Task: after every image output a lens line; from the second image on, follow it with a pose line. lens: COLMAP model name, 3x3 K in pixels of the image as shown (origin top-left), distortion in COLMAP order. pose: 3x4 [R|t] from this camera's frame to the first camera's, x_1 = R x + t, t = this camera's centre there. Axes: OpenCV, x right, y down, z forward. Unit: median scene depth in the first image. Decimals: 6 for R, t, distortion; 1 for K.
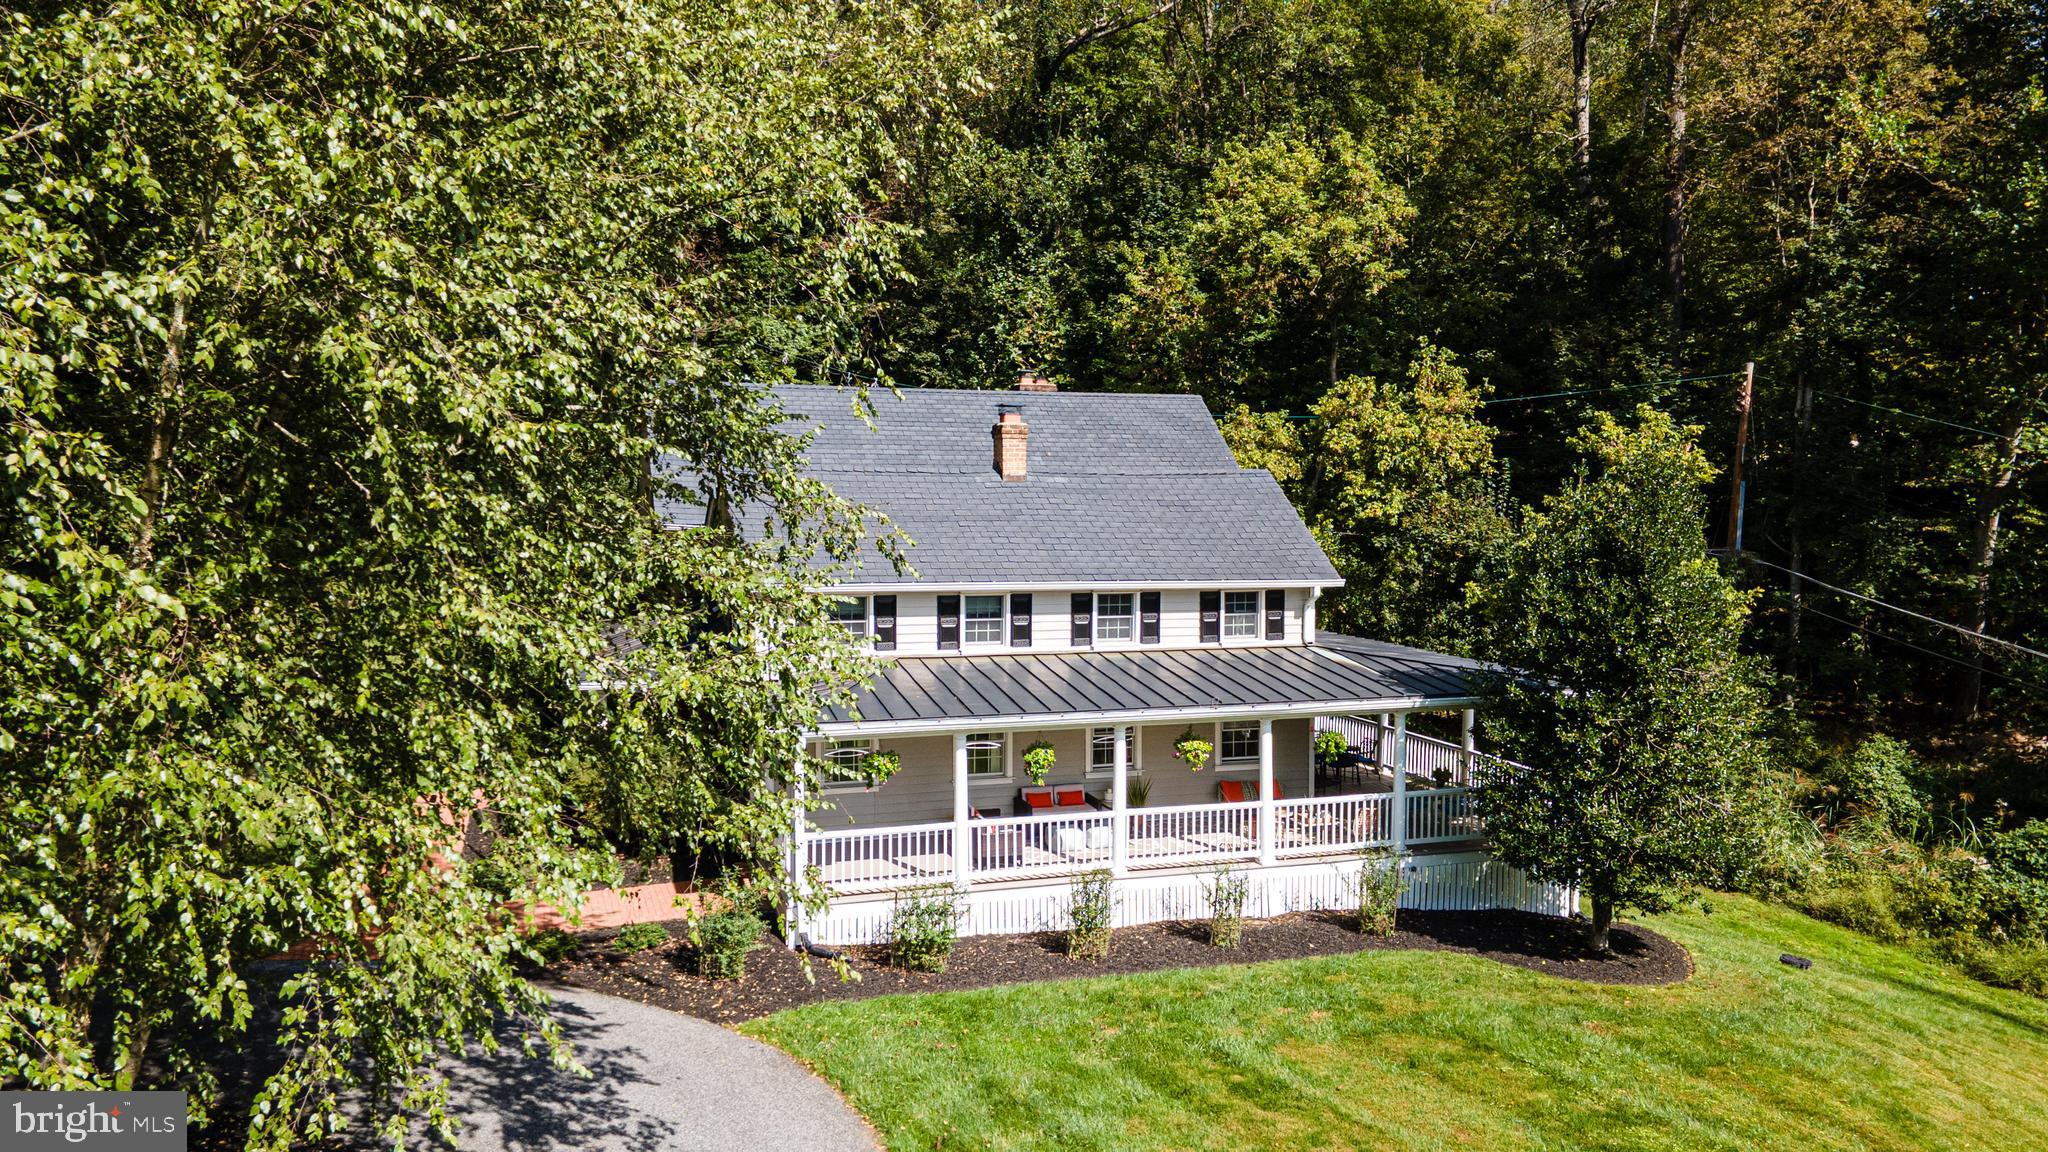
lens RADIAL K [[1489.3, 0, 1054.2], [0, 1489.3, 586.6], [0, 0, 1]] dist [0.041889, 0.031605]
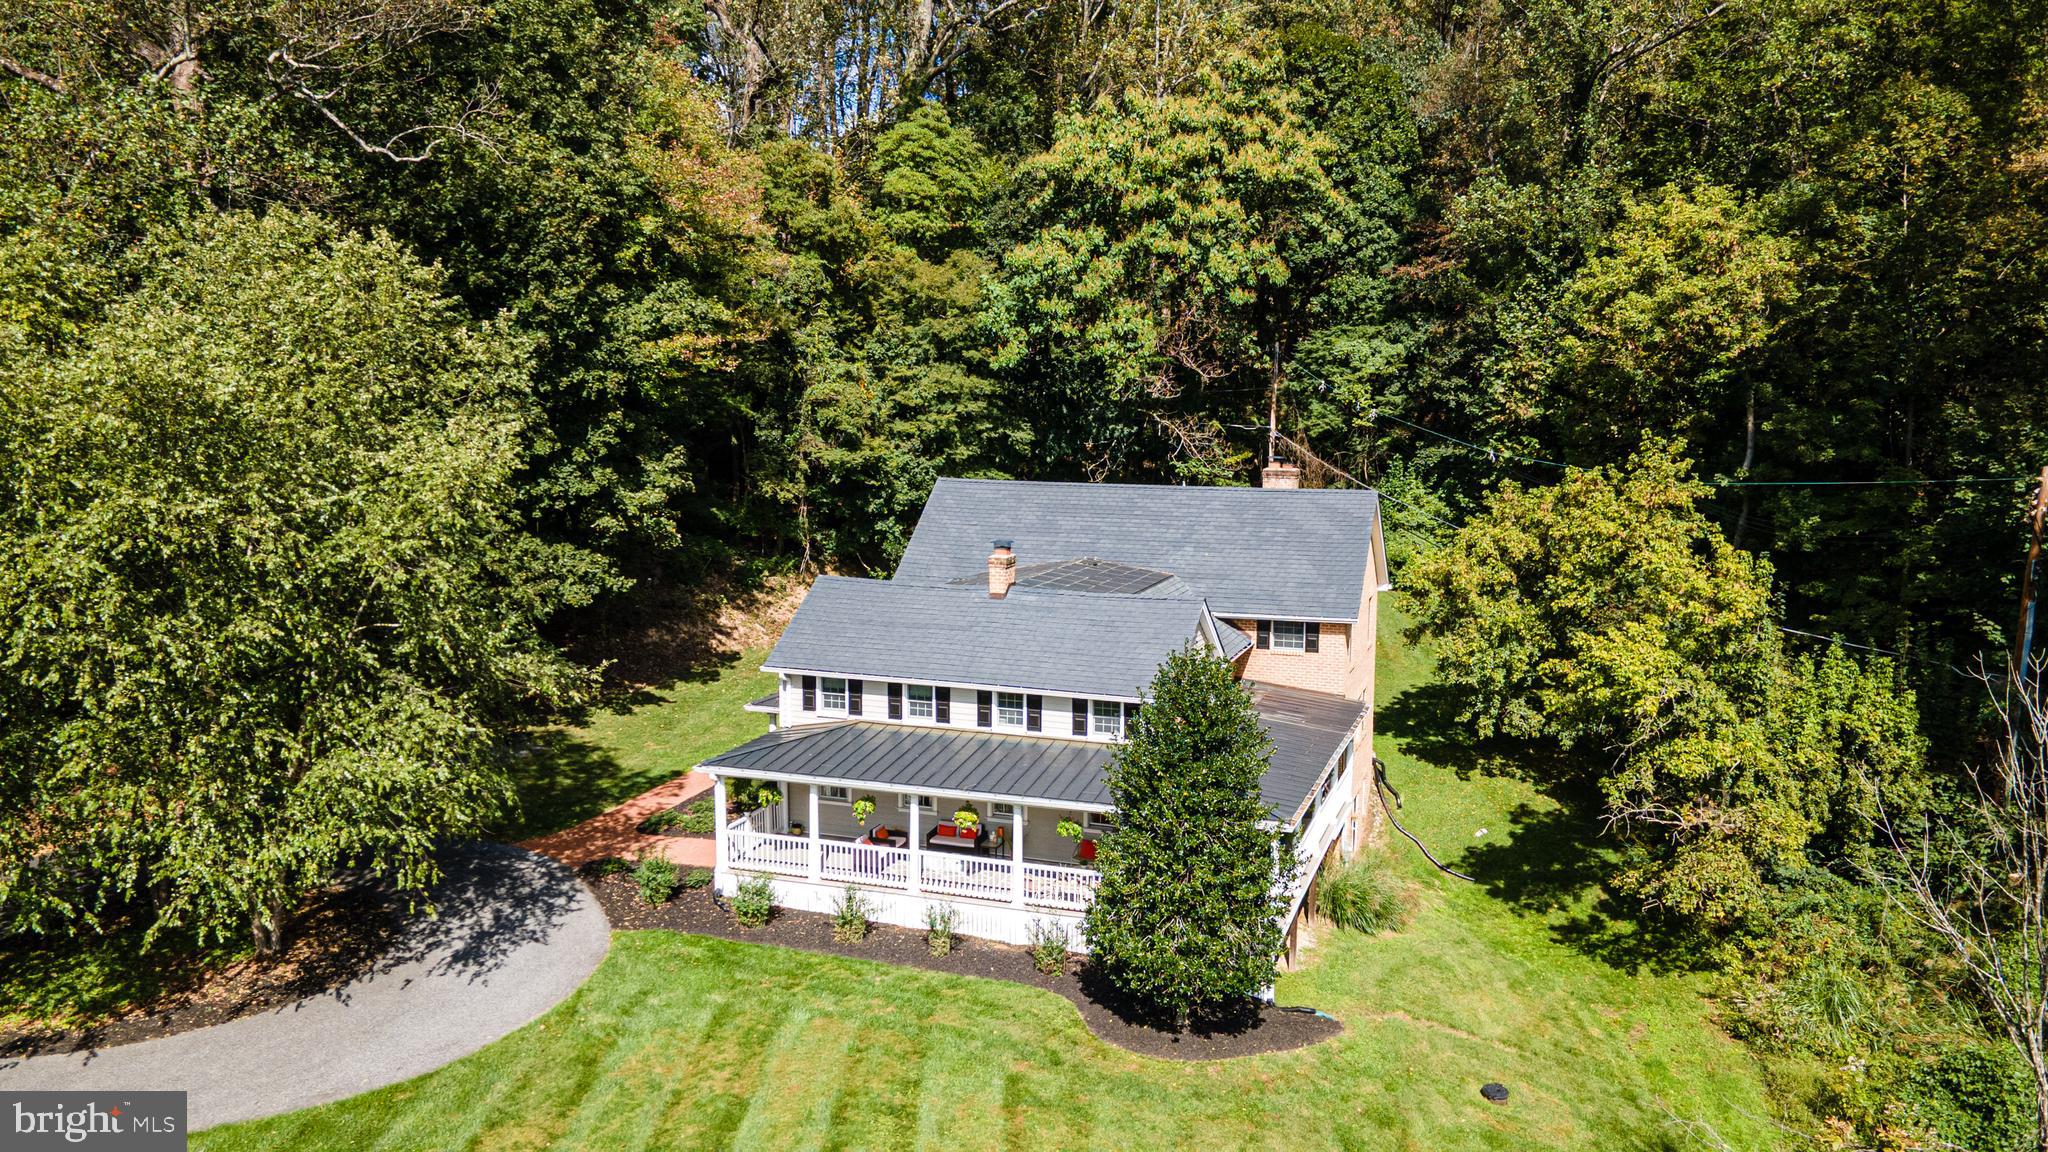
lens RADIAL K [[1489.3, 0, 1054.2], [0, 1489.3, 586.6], [0, 0, 1]] dist [0.041889, 0.031605]
pose [[0.791104, 0.083251, -0.605990, 0.912876], [-0.044744, 0.995917, 0.078408, -0.206163], [0.610044, -0.034914, 0.791598, -0.069447]]
